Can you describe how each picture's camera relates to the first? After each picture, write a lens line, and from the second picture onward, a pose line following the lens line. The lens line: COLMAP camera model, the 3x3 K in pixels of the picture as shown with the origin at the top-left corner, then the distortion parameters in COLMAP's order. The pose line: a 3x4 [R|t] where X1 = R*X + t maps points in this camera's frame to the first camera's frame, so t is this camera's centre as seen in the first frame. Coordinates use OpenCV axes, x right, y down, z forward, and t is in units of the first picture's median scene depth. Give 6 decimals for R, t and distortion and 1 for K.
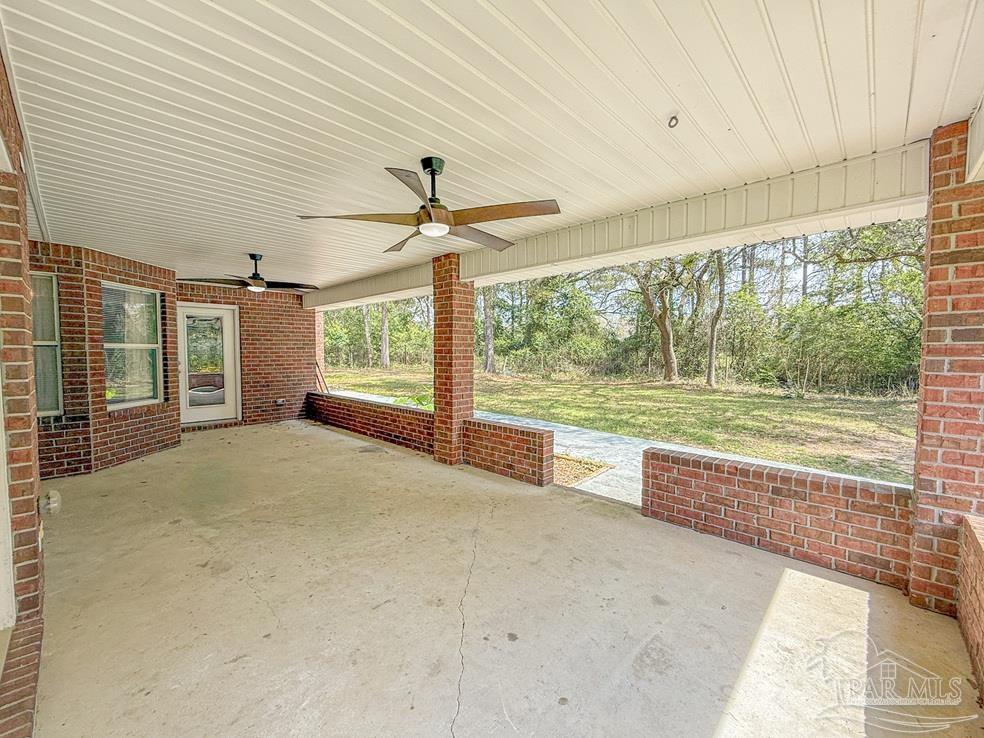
lens RADIAL K [[392.9, 0, 492.0], [0, 392.9, 369.0], [0, 0, 1]] dist [0.000867, 0.000054]
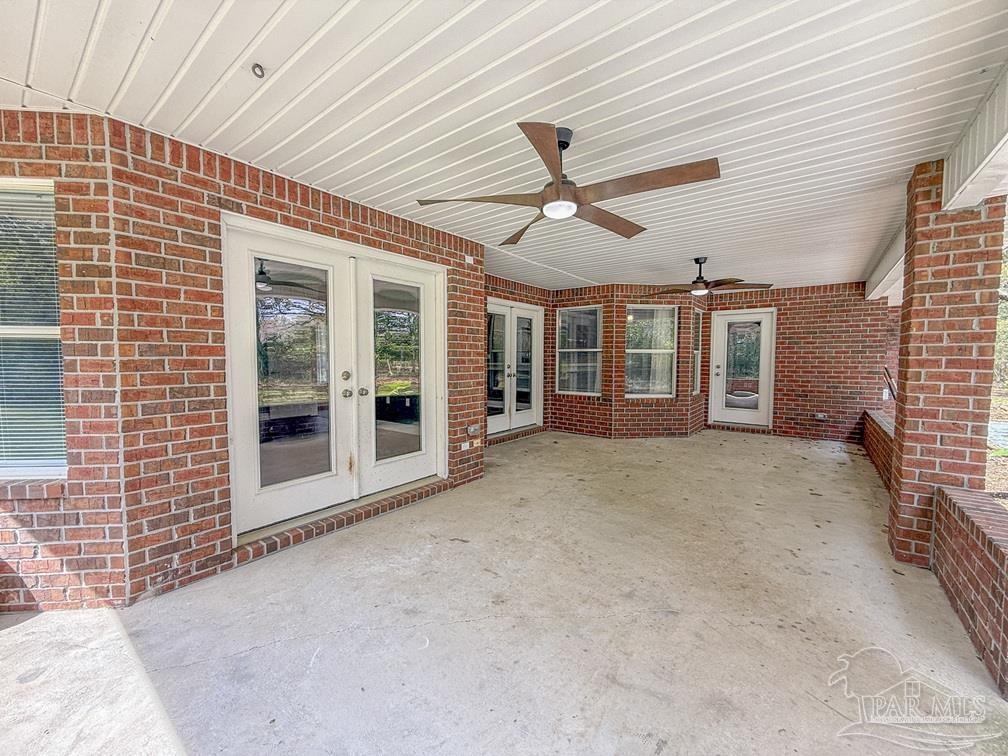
lens RADIAL K [[402.5, 0, 504.0], [0, 402.5, 378.0], [0, 0, 1]] dist [0.000867, 0.000054]
pose [[0.118162, 0.048952, -0.991787, 0.319318], [-0.048600, 0.997872, 0.043462, -0.003850], [0.991804, 0.043065, 0.120289, 0.329219]]
